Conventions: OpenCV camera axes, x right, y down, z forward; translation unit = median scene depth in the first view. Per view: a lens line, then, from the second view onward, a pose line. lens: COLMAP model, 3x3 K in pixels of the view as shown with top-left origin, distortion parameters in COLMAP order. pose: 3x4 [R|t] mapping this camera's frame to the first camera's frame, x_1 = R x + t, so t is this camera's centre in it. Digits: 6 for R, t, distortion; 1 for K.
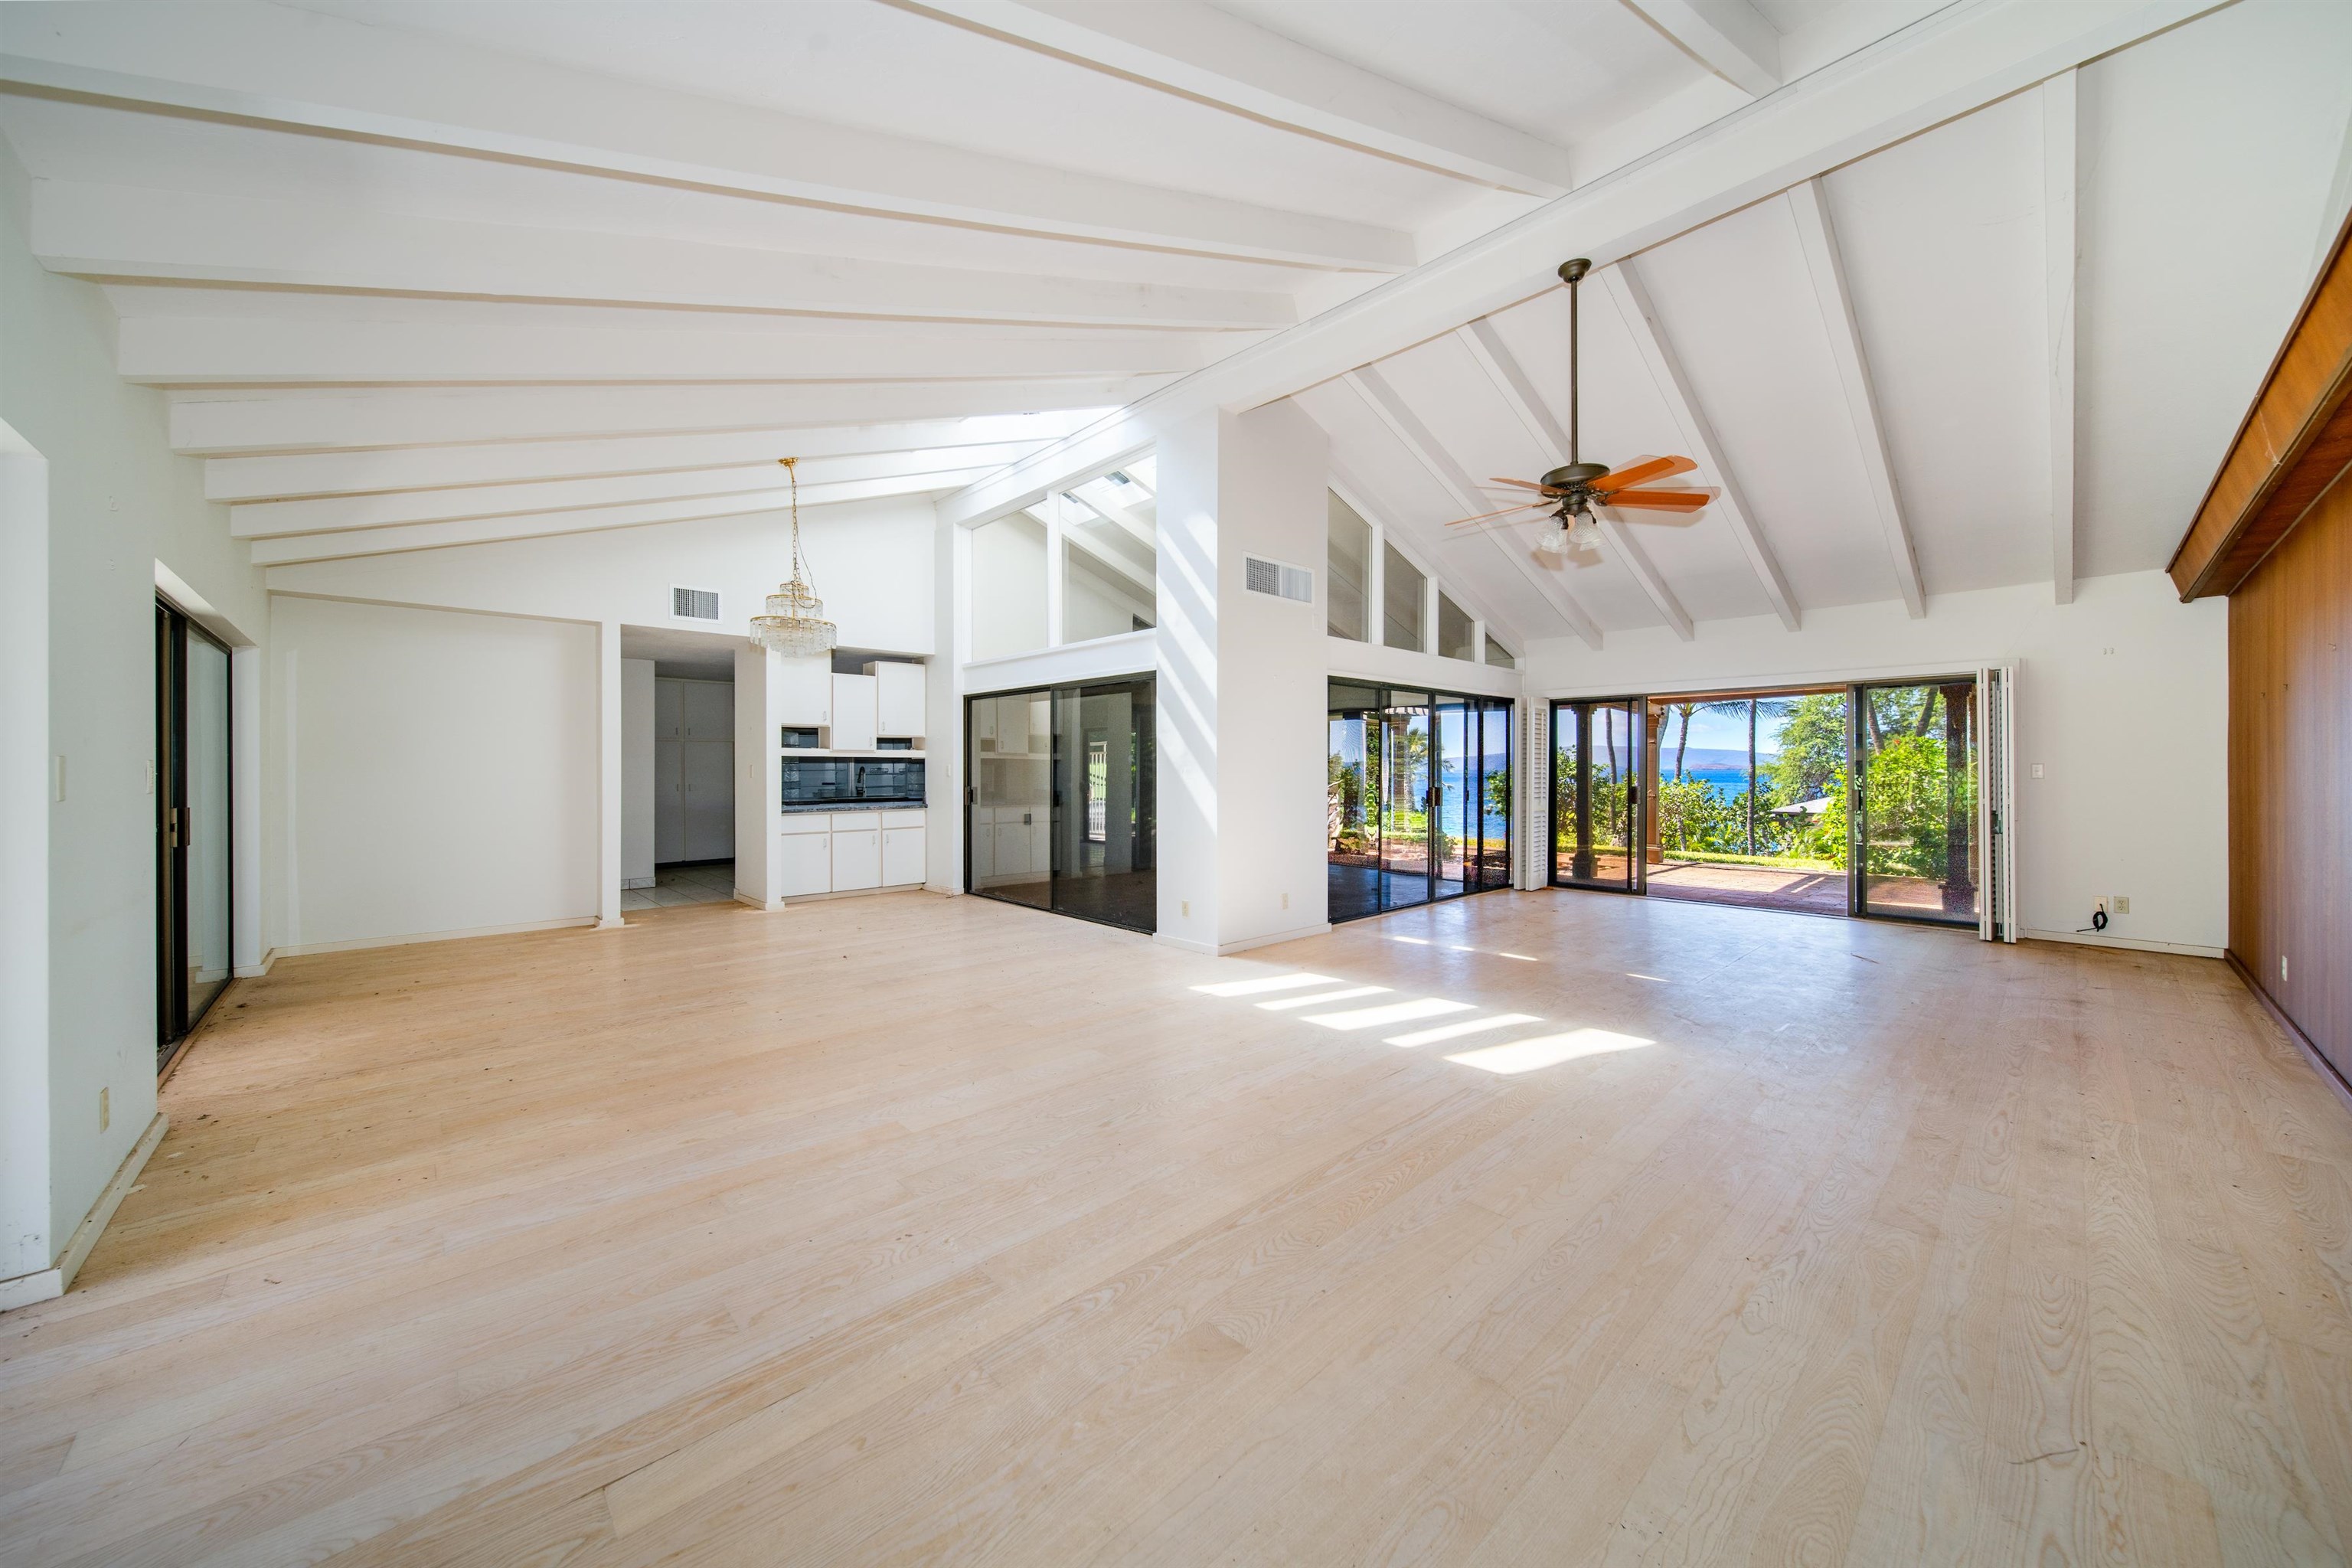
lens RADIAL K [[830.1, 0, 1172.7], [0, 830.1, 770.7], [0, 0, 1]] dist [-0.000783, -0.000054]
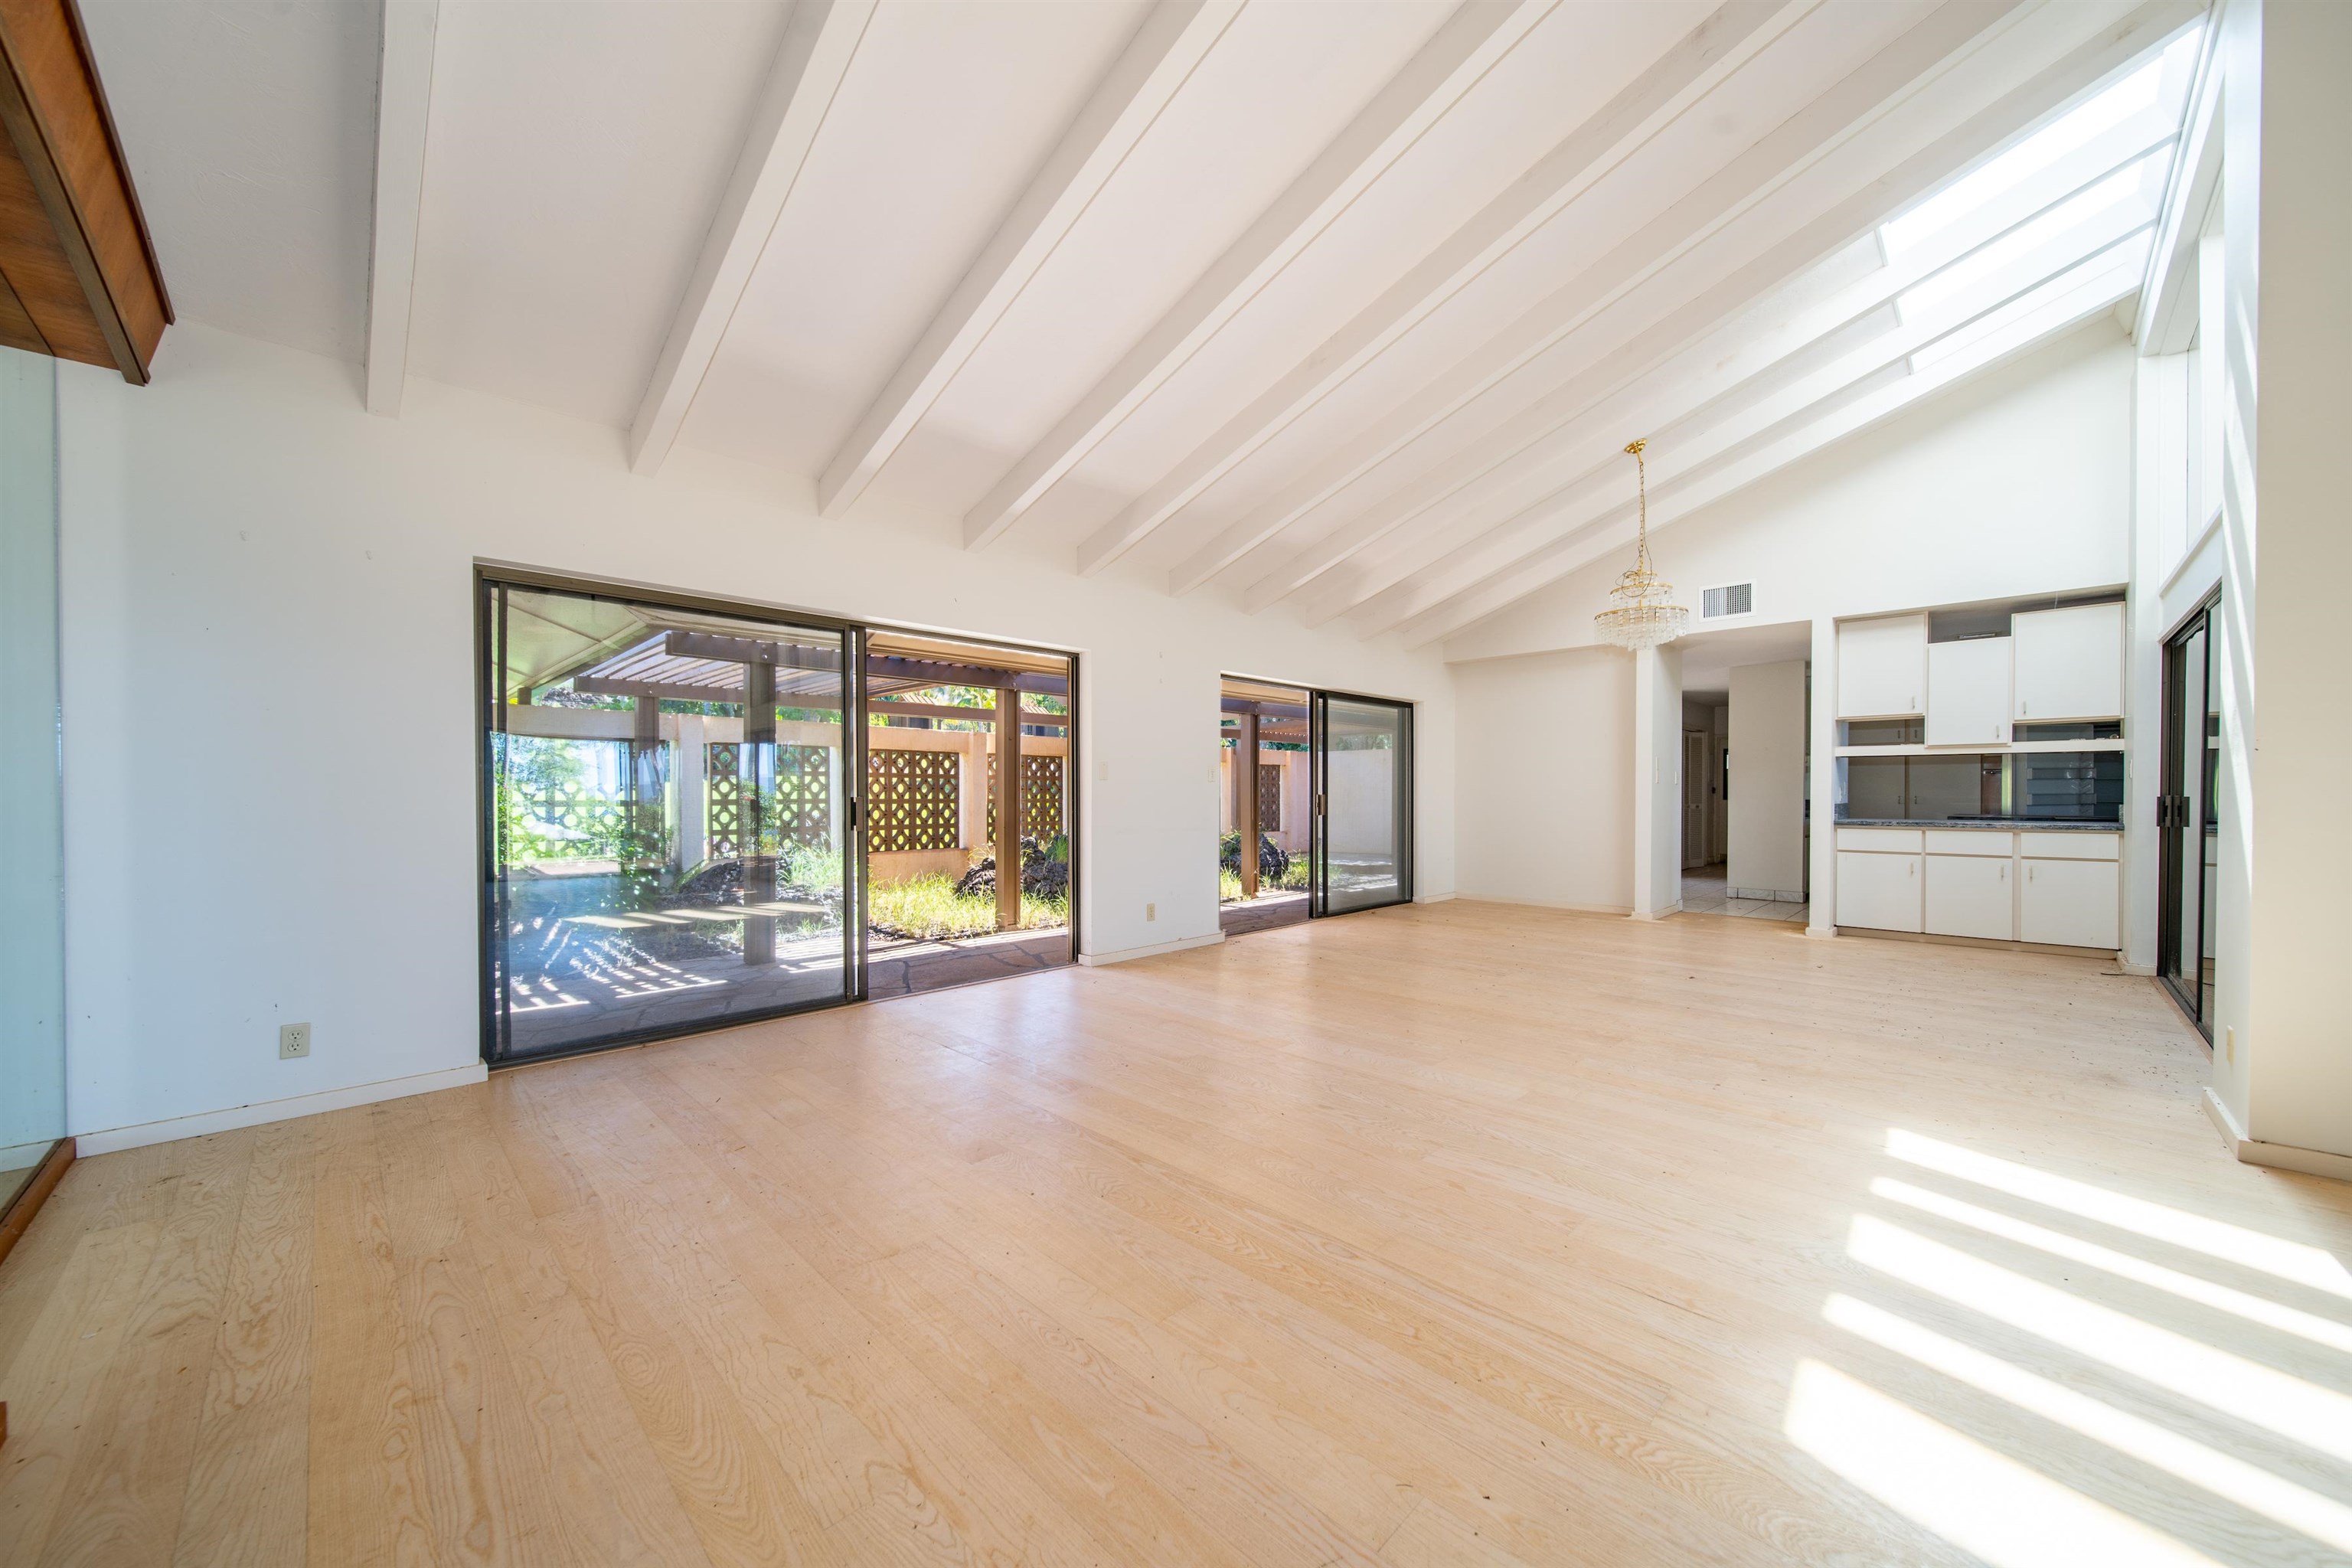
lens RADIAL K [[857.3, 0, 1176.0], [0, 857.3, 784.0], [0, 0, 1]] dist [-0.000126, 0.000020]
pose [[0.037952, -0.008271, -0.999245, 0.803622], [-0.004829, 0.999953, -0.008460, 0.046509], [0.999268, 0.005146, 0.037910, 0.678721]]
